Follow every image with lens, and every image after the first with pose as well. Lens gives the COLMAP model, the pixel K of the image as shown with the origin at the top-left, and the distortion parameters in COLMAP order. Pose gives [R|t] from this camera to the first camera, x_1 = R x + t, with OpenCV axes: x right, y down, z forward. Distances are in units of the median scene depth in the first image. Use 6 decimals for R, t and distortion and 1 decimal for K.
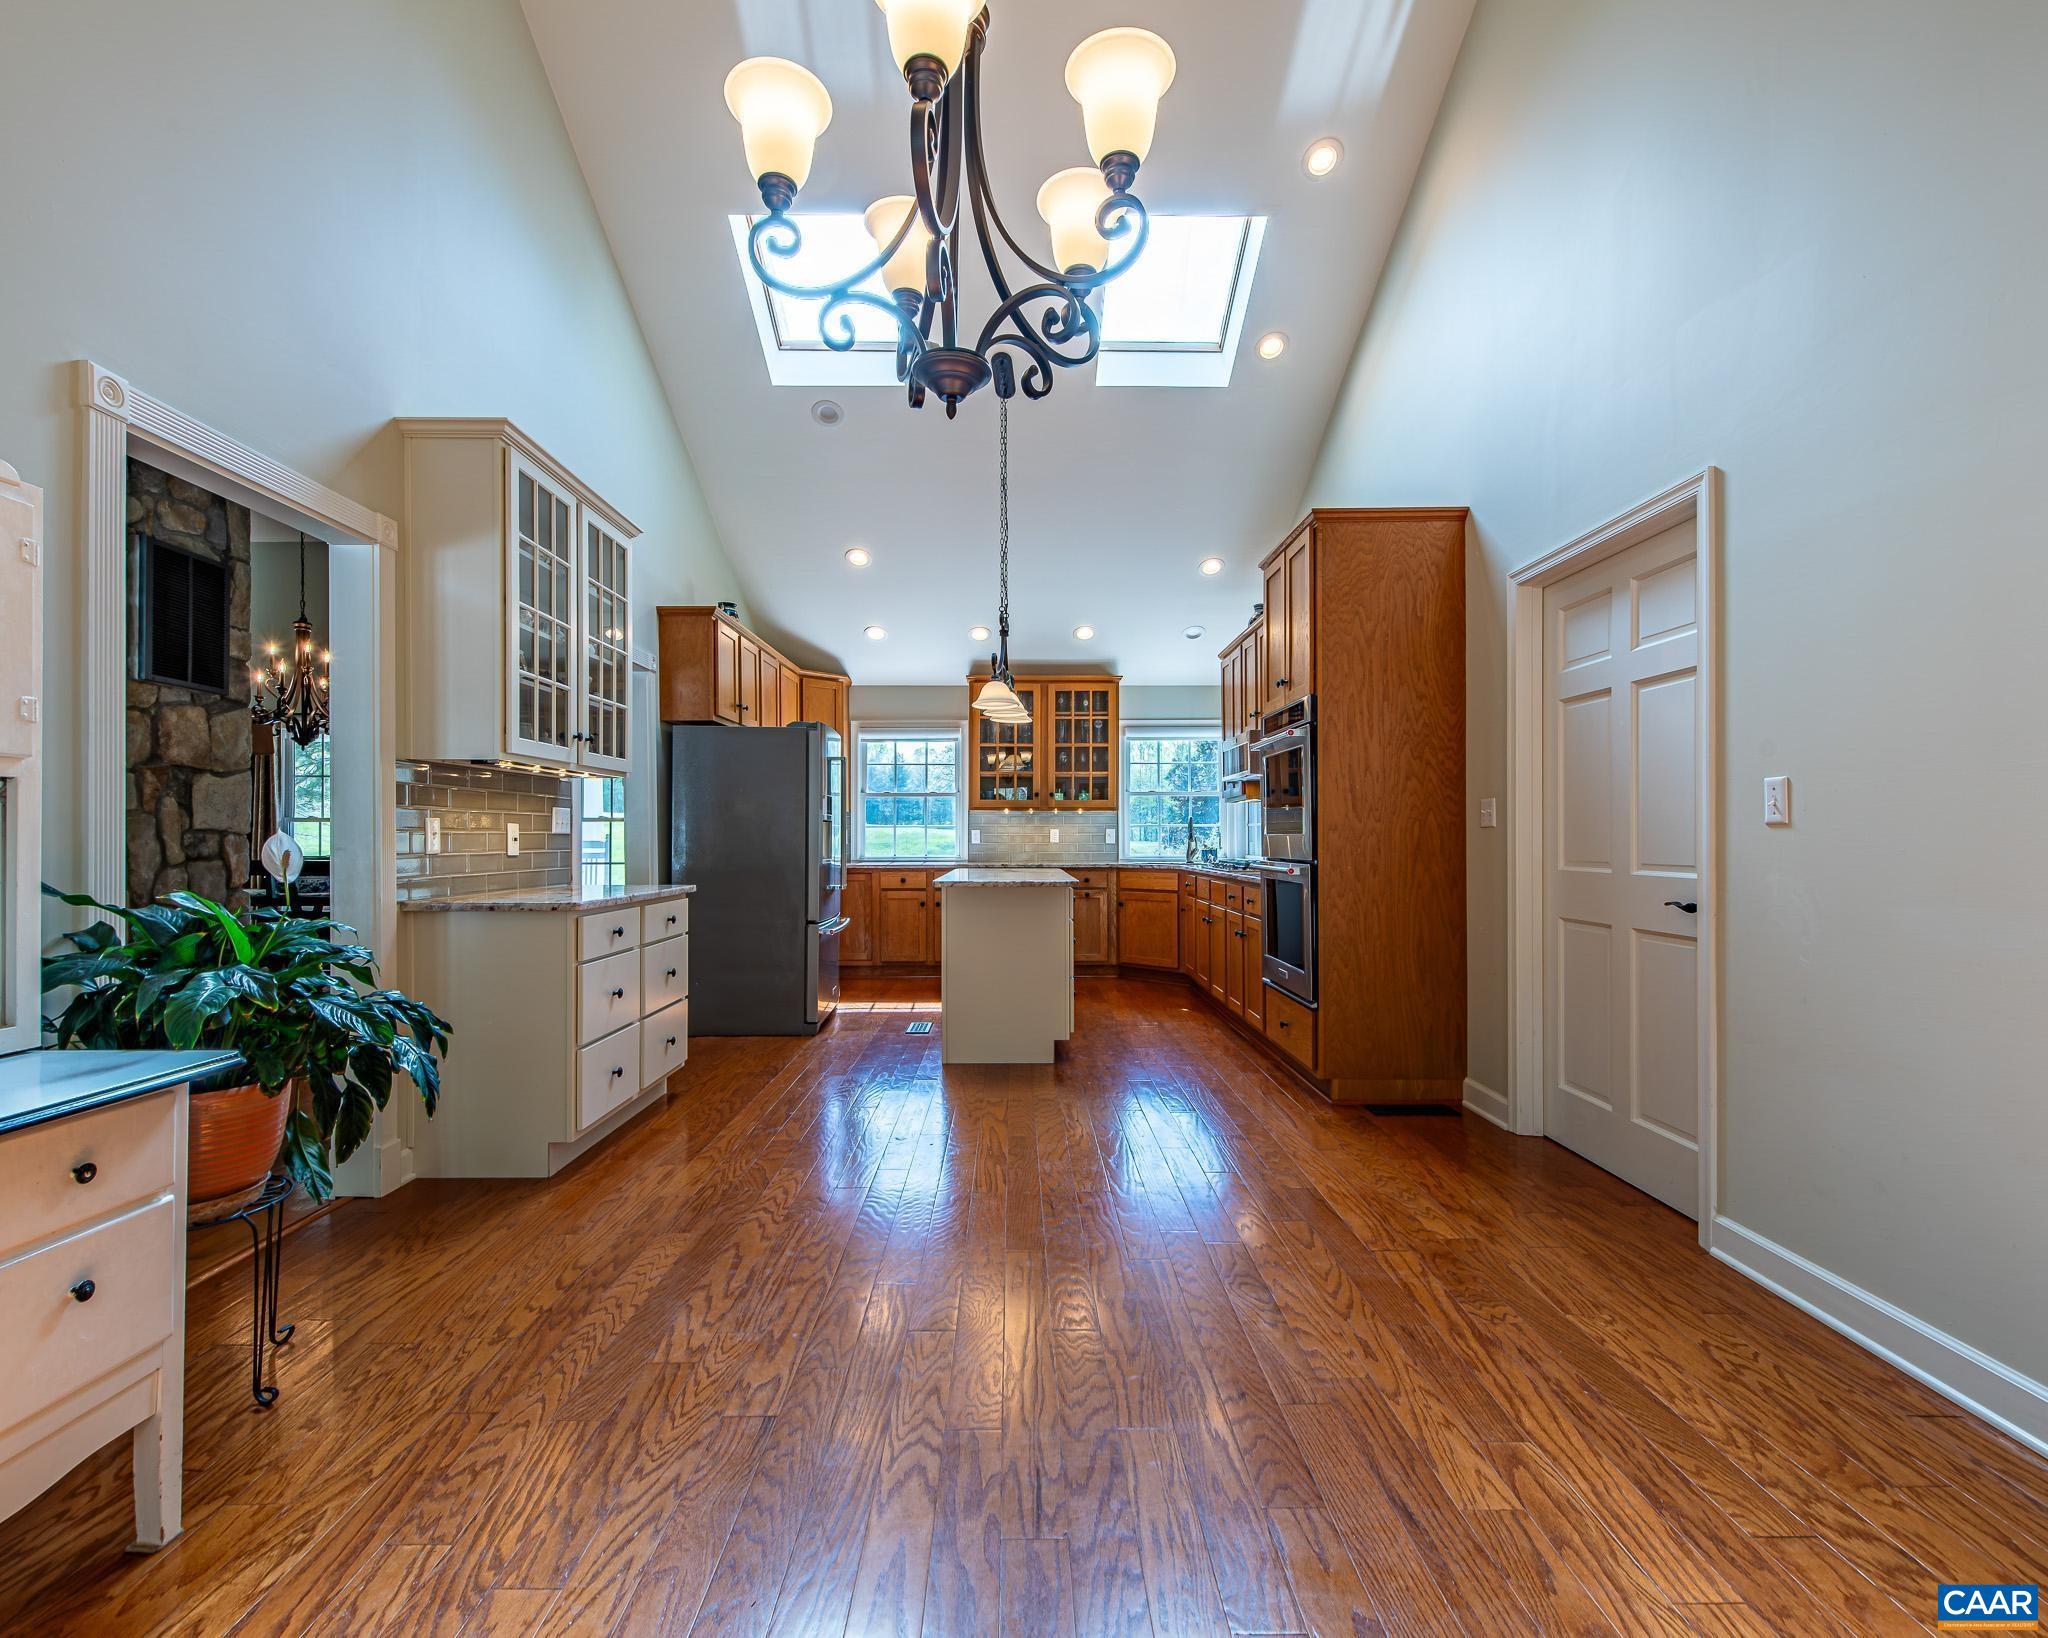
lens RADIAL K [[959.2, 0, 1014.1], [0, 959.2, 833.0], [0, 0, 1]] dist [0.023656, -0.010753]
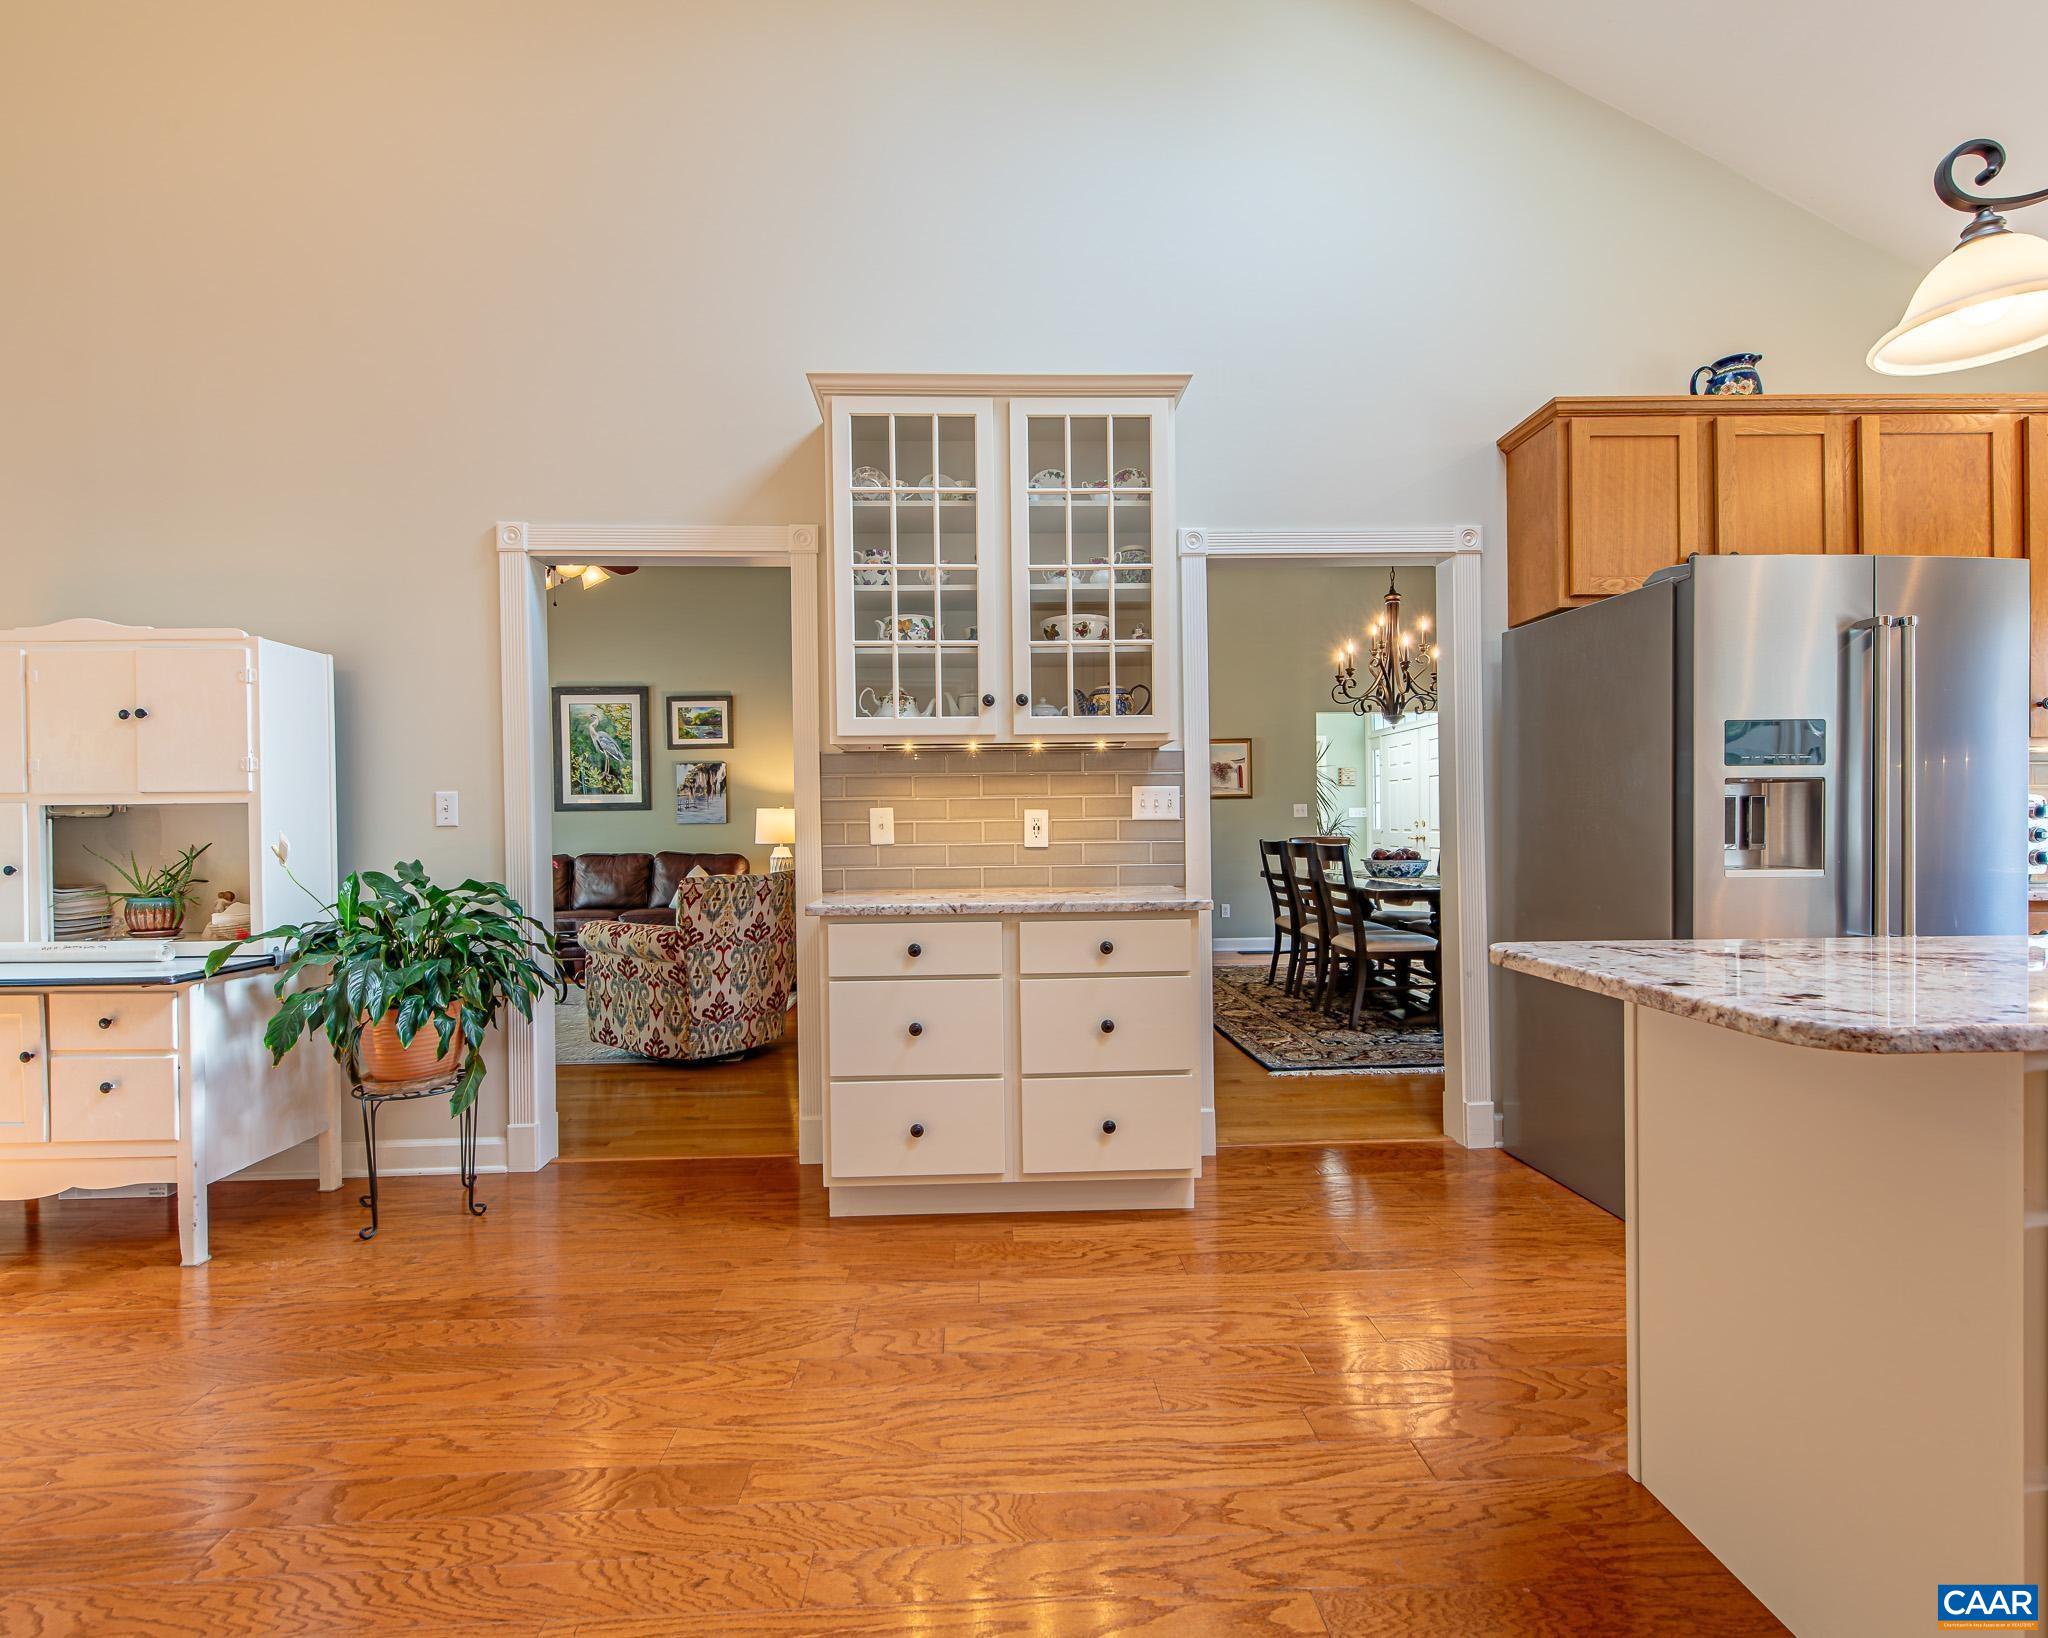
lens RADIAL K [[957.6, 0, 1015.7], [0, 957.6, 832.8], [0, 0, 1]] dist [0.018526, -0.007497]
pose [[0.036291, 0.011233, -0.999278, 0.313013], [0.016766, 0.999789, 0.011847, 0.000459], [0.999201, -0.017183, 0.036095, 0.911010]]
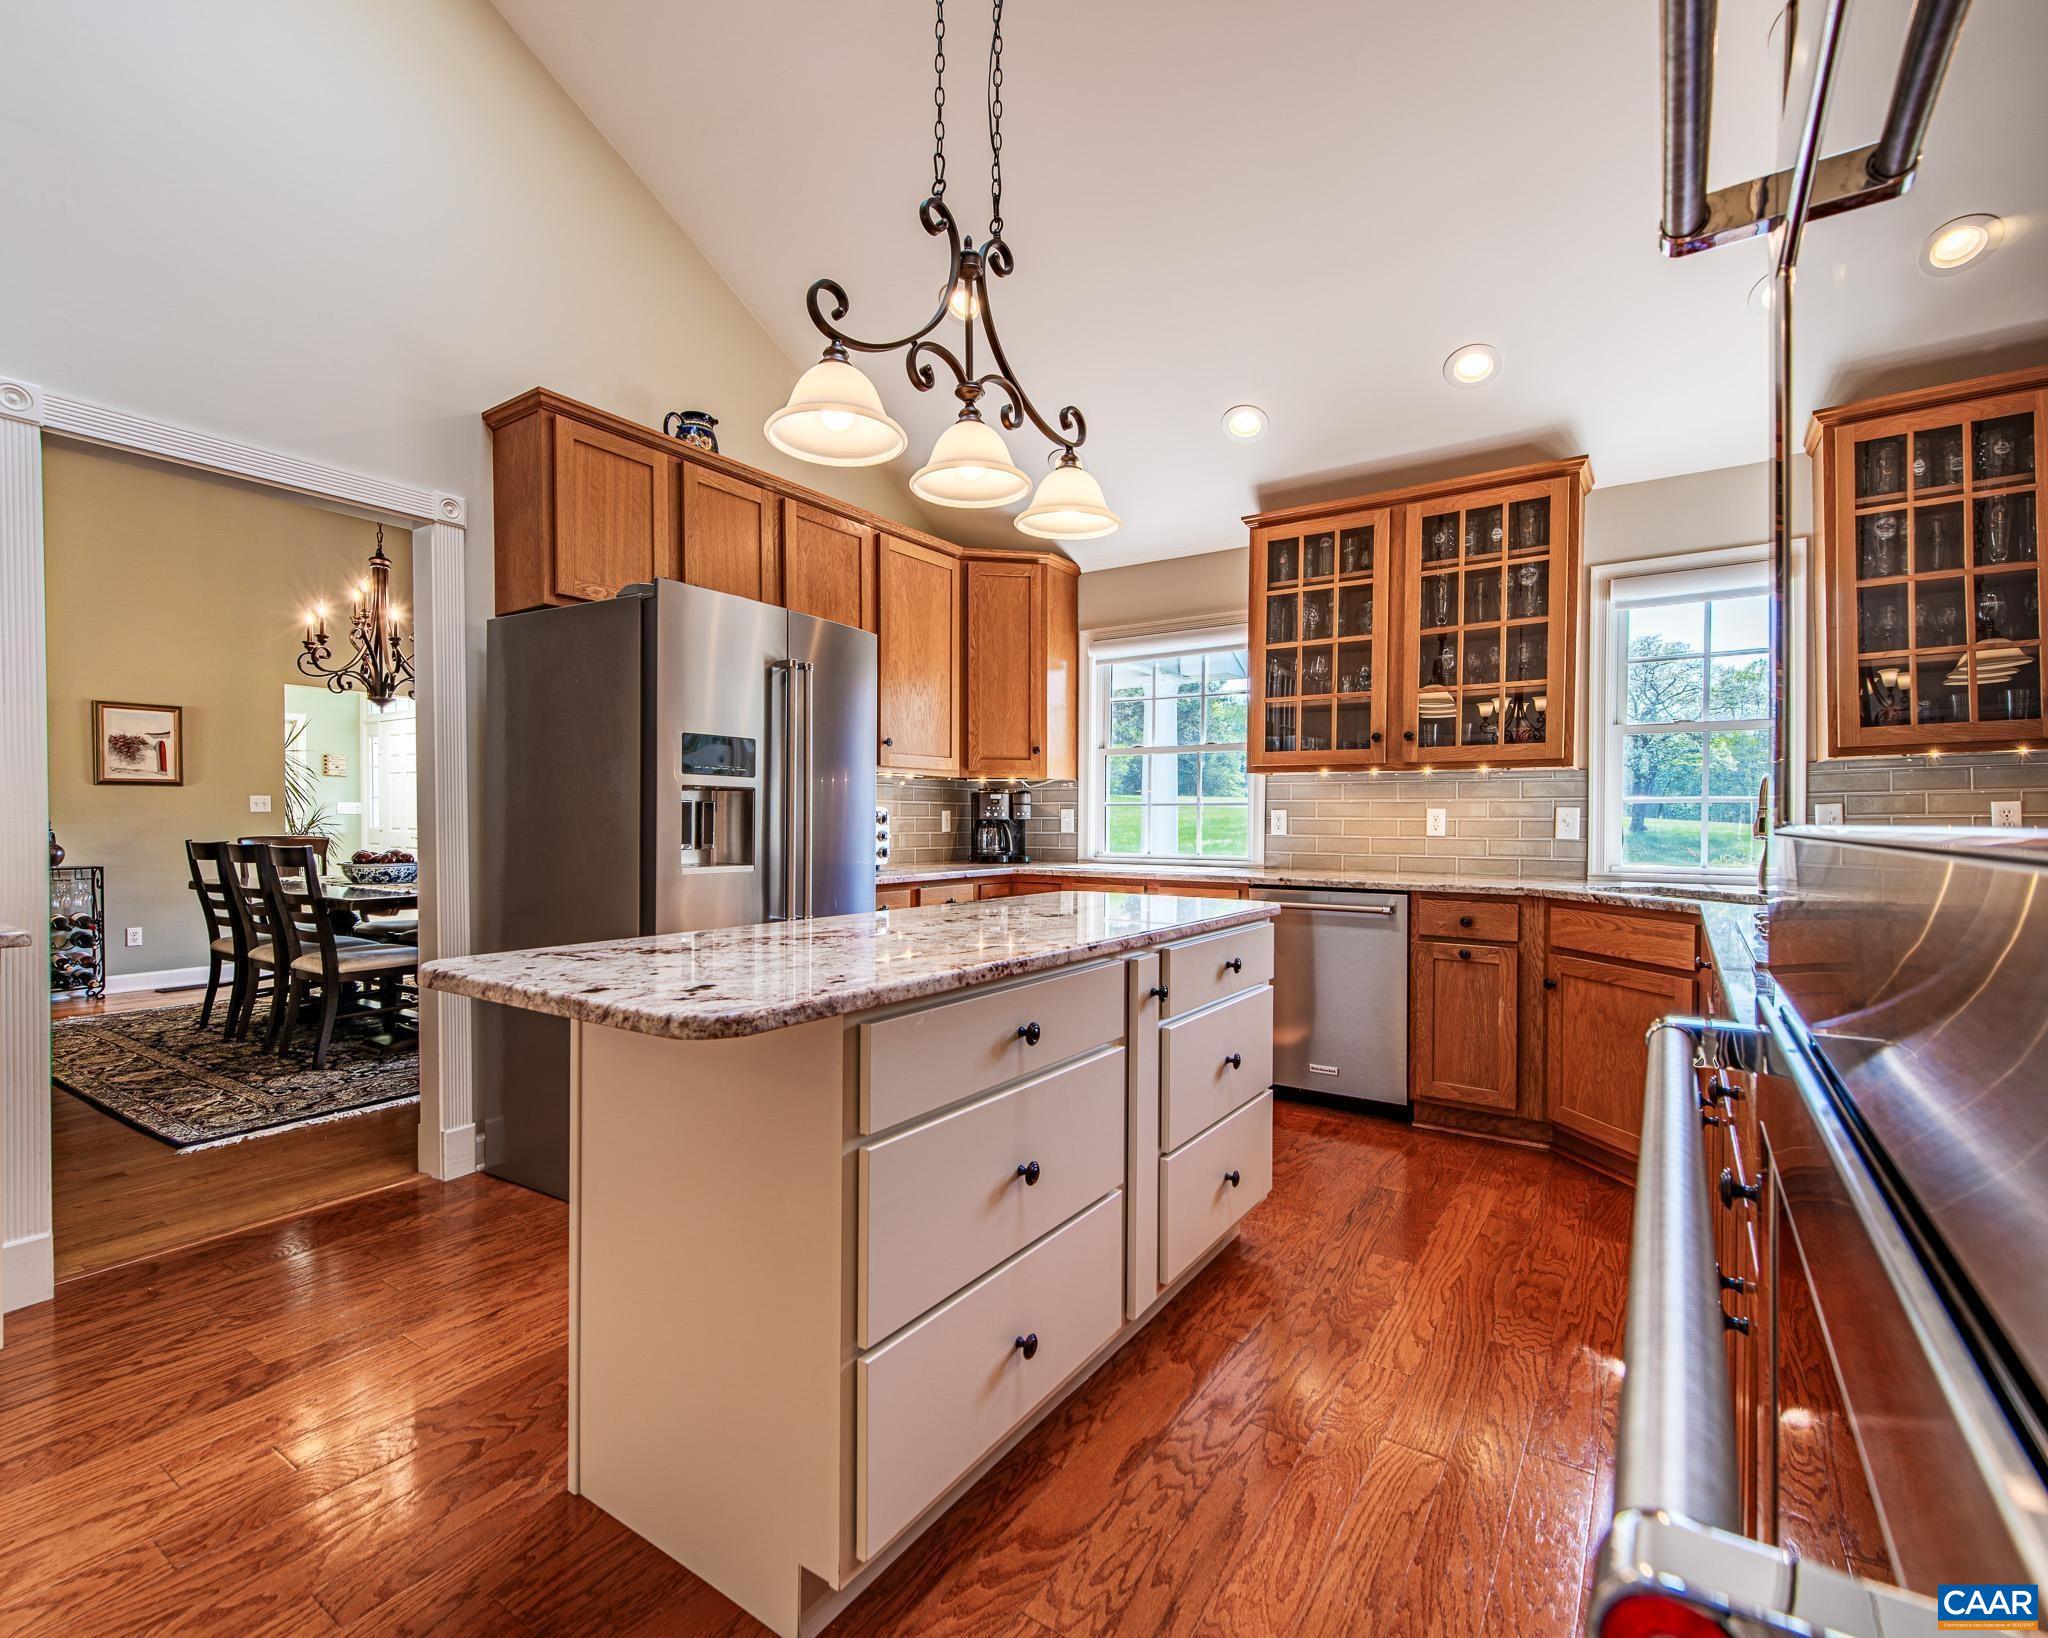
lens RADIAL K [[959.2, 0, 1014.1], [0, 959.2, 833.0], [0, 0, 1]] dist [0.023656, -0.010753]
pose [[0.824438, 0.014261, -0.565773, 0.291475], [-0.004358, 0.999813, 0.018852, 0.000523], [0.565936, -0.013077, 0.824345, 0.957658]]
